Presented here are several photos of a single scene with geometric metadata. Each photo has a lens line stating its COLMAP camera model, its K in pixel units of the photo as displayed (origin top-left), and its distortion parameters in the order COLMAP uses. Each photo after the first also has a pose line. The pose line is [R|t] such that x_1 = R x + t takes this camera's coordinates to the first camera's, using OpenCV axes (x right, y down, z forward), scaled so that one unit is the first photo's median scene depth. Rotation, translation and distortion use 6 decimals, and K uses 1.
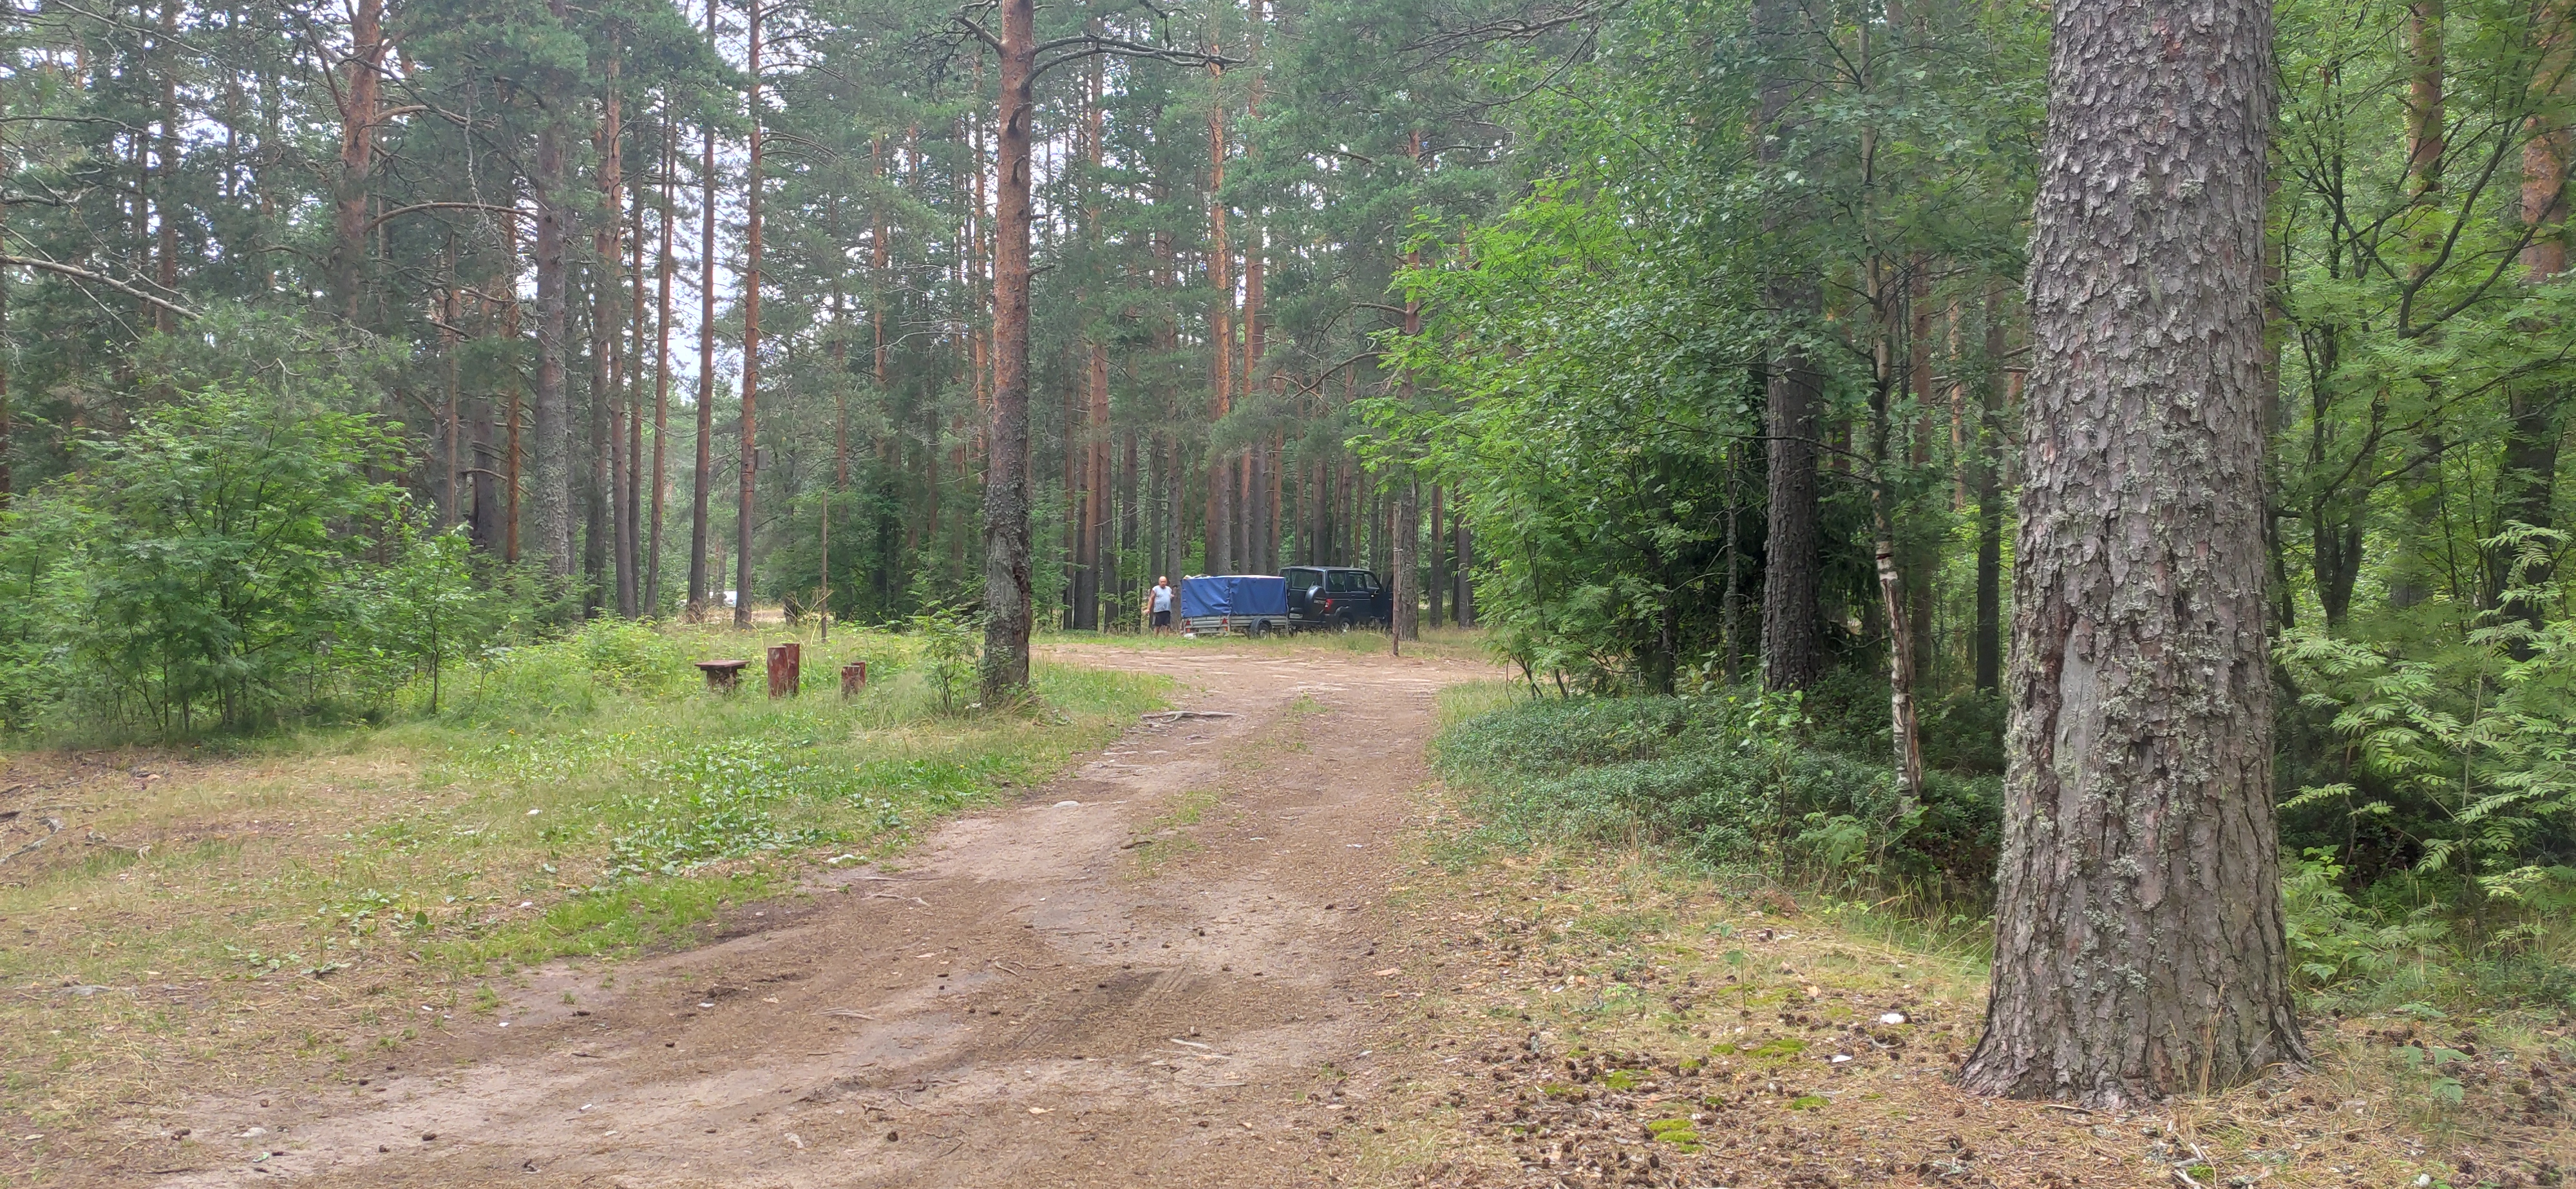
lens RADIAL K [[1915.8, 0, 1300.6], [0, 1915.8, 596.0], [0, 0, 1]] dist [0.087057, -0.125812]
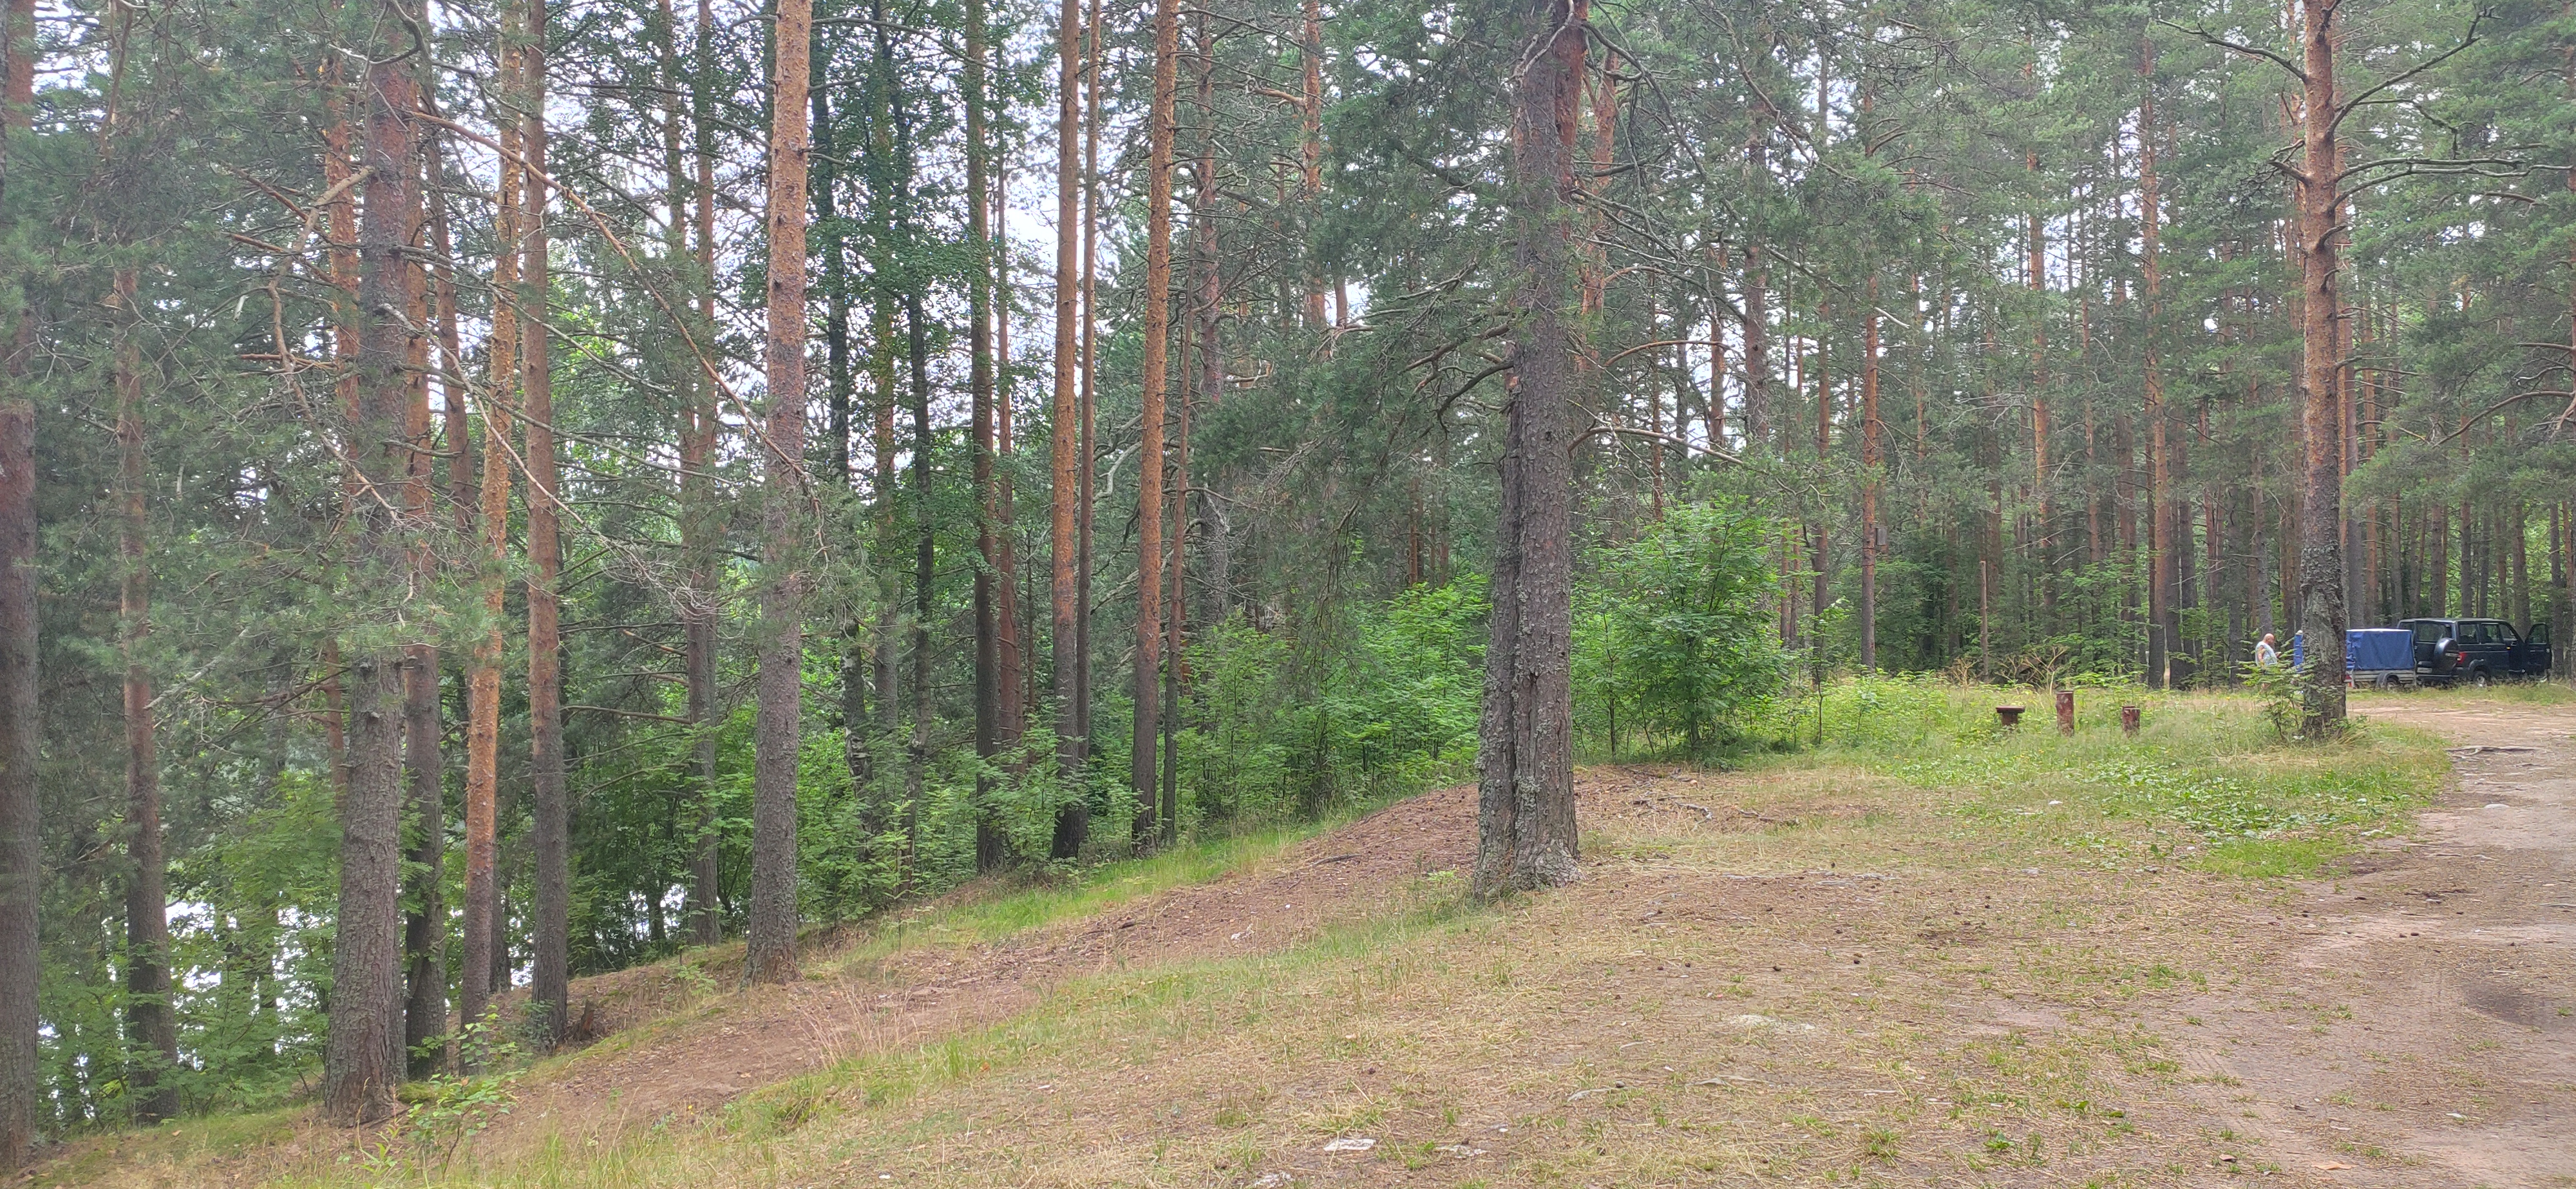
lens RADIAL K [[1915.8, 0, 1300.6], [0, 1915.8, 596.0], [0, 0, 1]] dist [0.087057, -0.125812]
pose [[0.892558, -0.036328, -0.449468, -0.167790], [0.019460, 0.998924, -0.042095, 0.008507], [0.450513, 0.028825, 0.892304, -0.312732]]
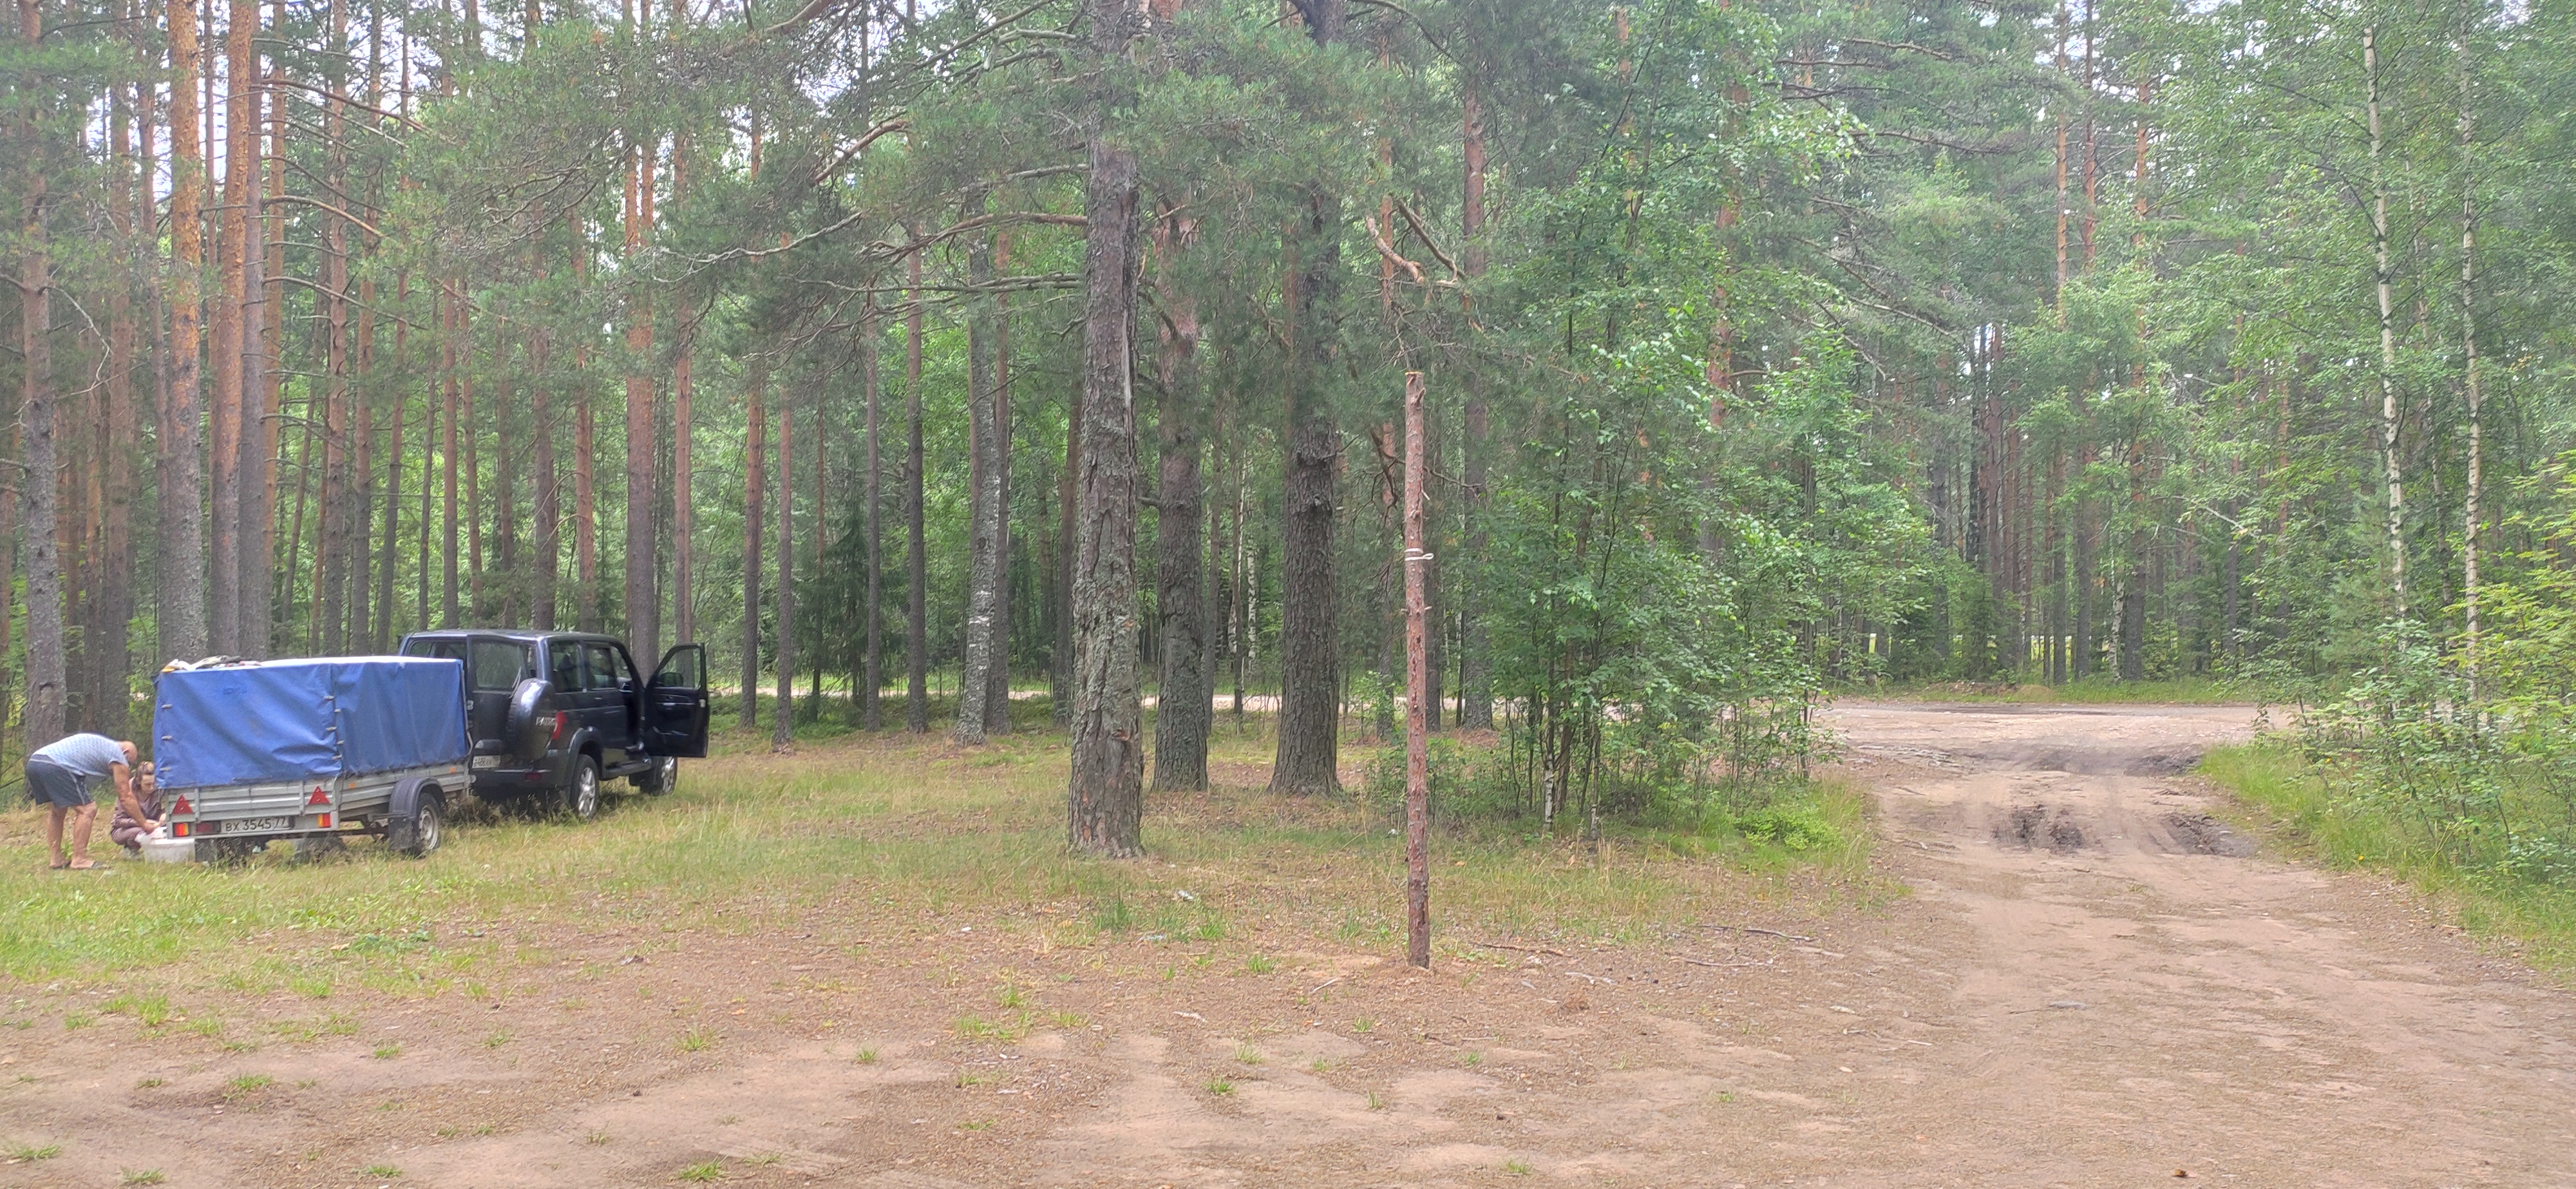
lens RADIAL K [[1915.8, 0, 1300.6], [0, 1915.8, 596.0], [0, 0, 1]] dist [0.087057, -0.125812]
pose [[0.834608, -0.001233, 0.550843, -0.200648], [0.019085, 0.999462, -0.026679, -0.022599], [-0.550514, 0.032779, 0.834182, 1.515718]]
